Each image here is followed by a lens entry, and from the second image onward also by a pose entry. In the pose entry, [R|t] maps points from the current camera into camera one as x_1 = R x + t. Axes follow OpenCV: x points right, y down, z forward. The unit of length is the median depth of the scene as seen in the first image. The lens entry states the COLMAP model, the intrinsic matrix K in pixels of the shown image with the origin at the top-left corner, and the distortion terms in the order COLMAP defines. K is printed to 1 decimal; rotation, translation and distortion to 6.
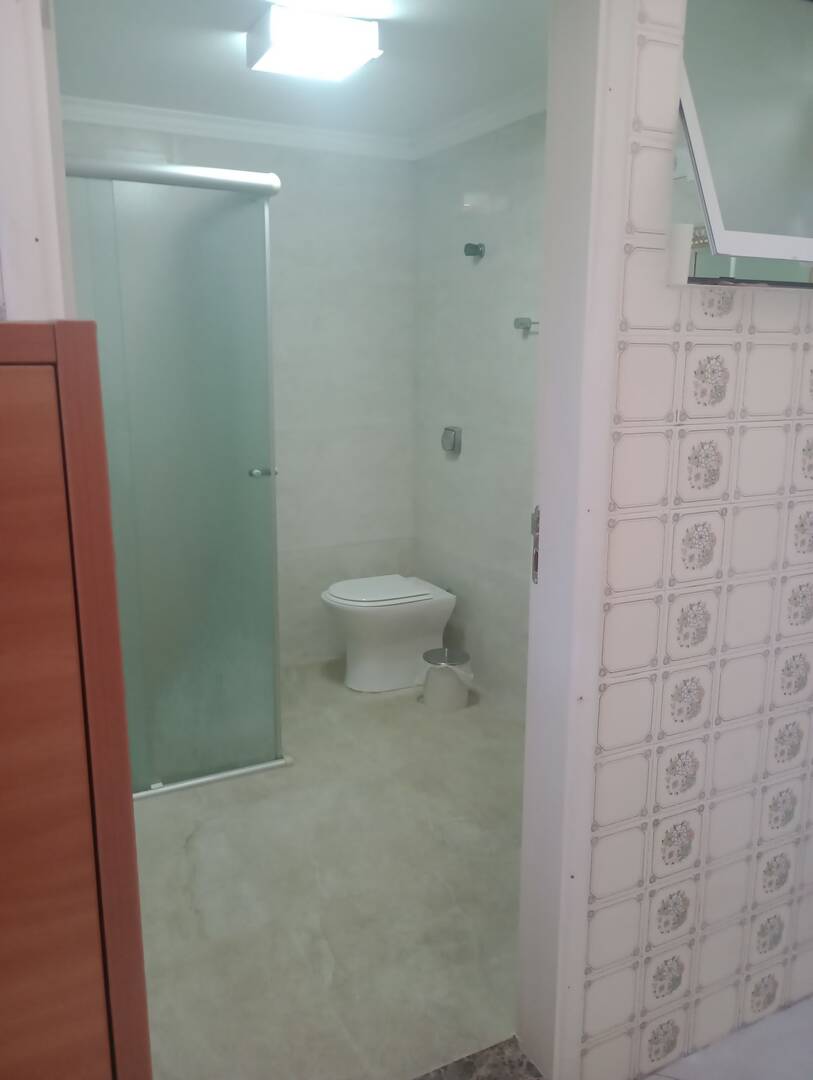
lens RADIAL K [[882.5, 0, 406.5], [0, 882.5, 540.0], [0, 0, 1]] dist [0.054881, -0.056039]
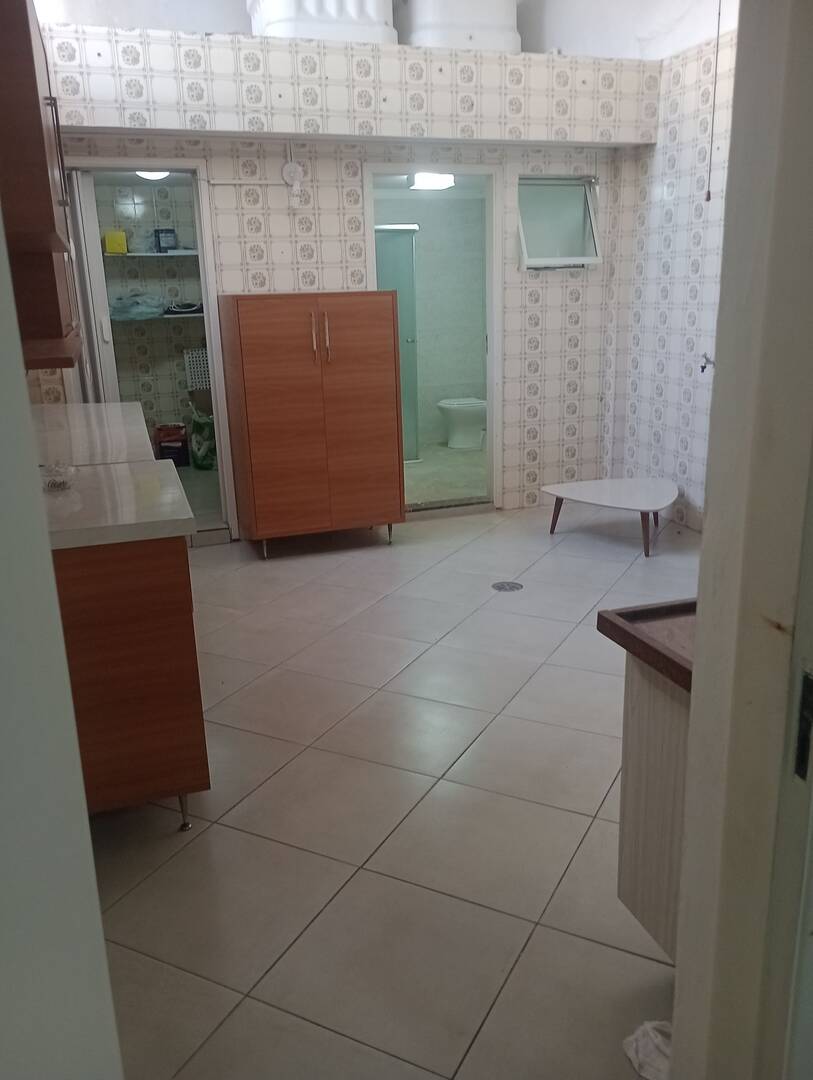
lens RADIAL K [[882.5, 0, 406.5], [0, 882.5, 540.0], [0, 0, 1]] dist [0.054881, -0.056039]
pose [[0.987658, 0.009447, -0.156340, 0.184803], [0.000467, 0.997997, 0.063253, 0.271389], [0.156625, -0.062545, 0.985676, -1.265552]]
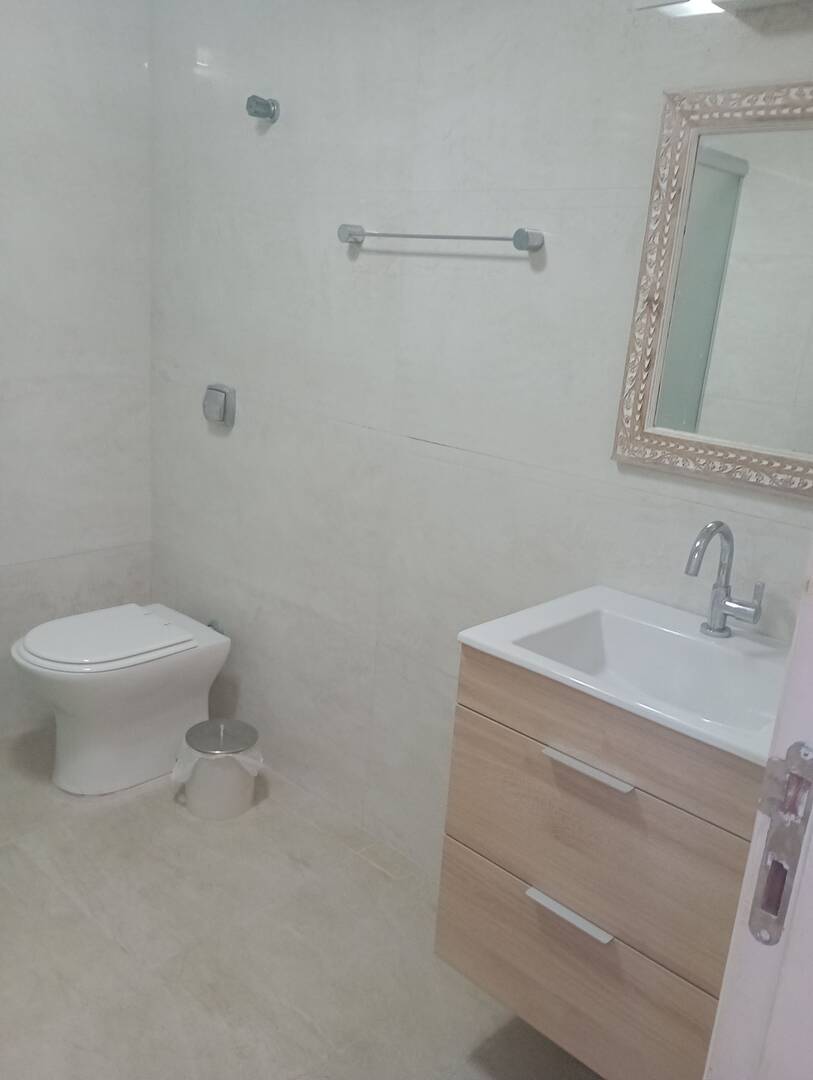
lens RADIAL K [[882.5, 0, 406.5], [0, 882.5, 540.0], [0, 0, 1]] dist [0.054881, -0.056039]
pose [[0.938113, -0.021812, 0.345640, -0.052340], [-0.003979, 0.997270, 0.073734, -0.065016], [-0.346305, -0.070546, 0.935466, 0.337443]]
